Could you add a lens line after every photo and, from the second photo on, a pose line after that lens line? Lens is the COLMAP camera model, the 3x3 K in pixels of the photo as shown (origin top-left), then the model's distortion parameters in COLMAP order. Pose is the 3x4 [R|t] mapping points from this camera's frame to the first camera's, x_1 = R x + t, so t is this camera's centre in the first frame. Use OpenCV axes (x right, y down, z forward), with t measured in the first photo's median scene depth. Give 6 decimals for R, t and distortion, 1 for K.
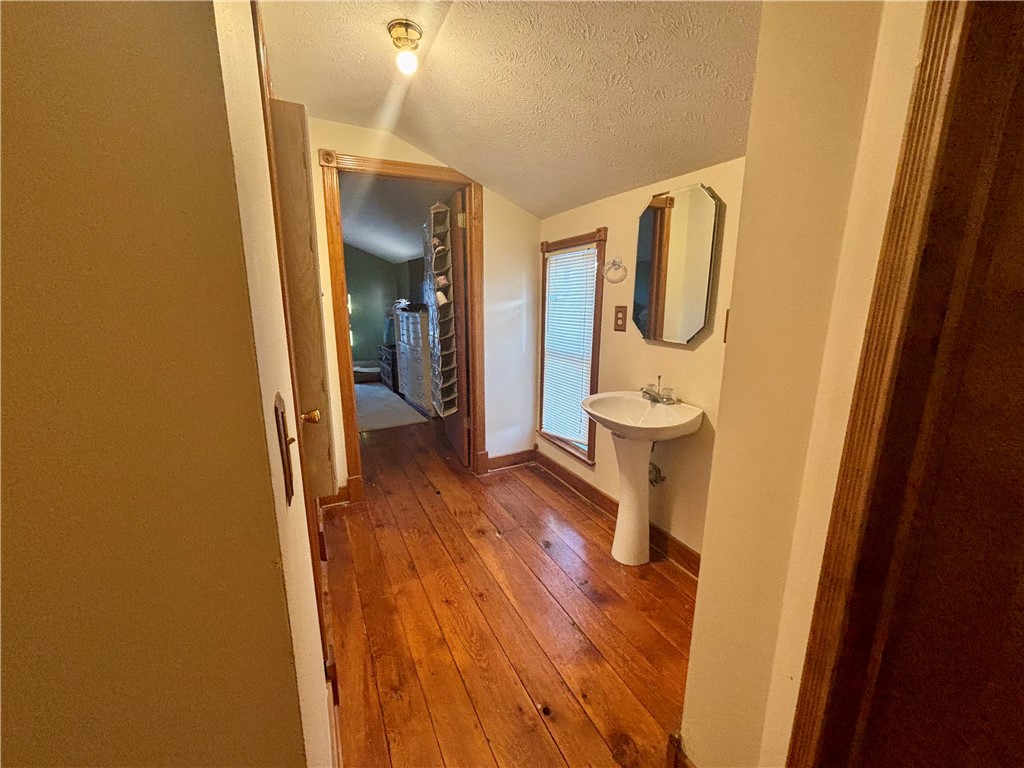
lens RADIAL K [[415.3, 0, 508.7], [0, 415.3, 383.8], [0, 0, 1]] dist [0.000419, 0.000350]
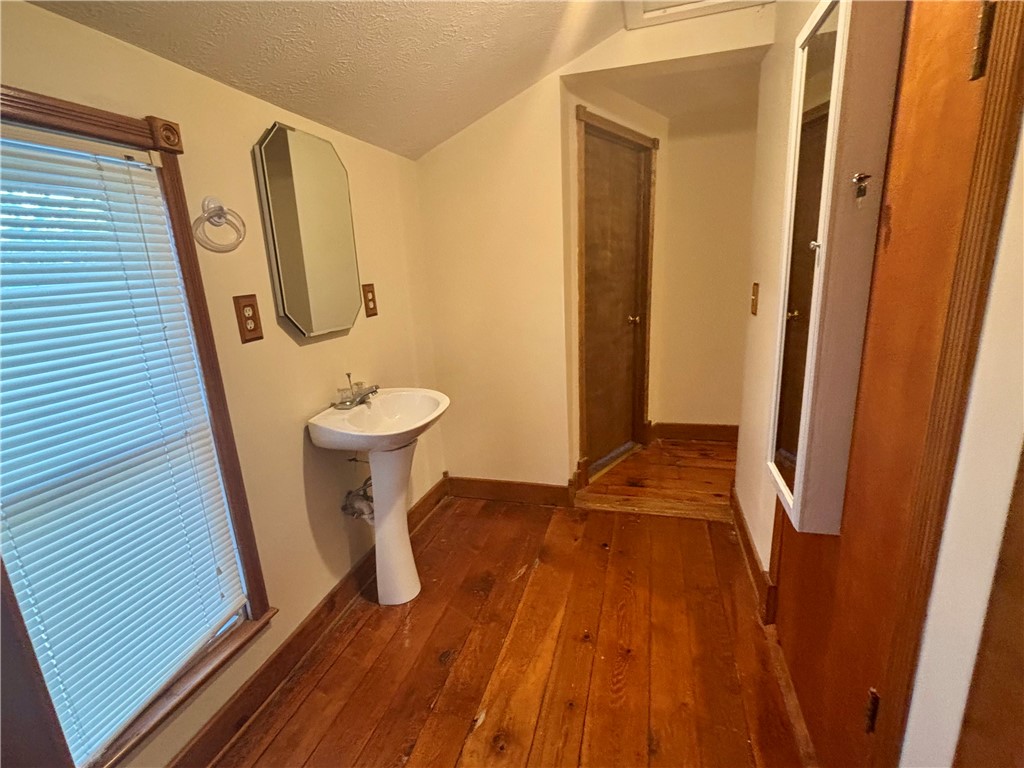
lens RADIAL K [[452.5, 0, 512.0], [0, 452.5, 384.0], [0, 0, 1]] dist [0.000072, 0.000190]
pose [[-0.735239, -0.118588, 0.667353, -0.398075], [0.202757, 0.901013, 0.383492, -0.238052], [-0.646771, 0.417269, -0.638415, 1.195091]]
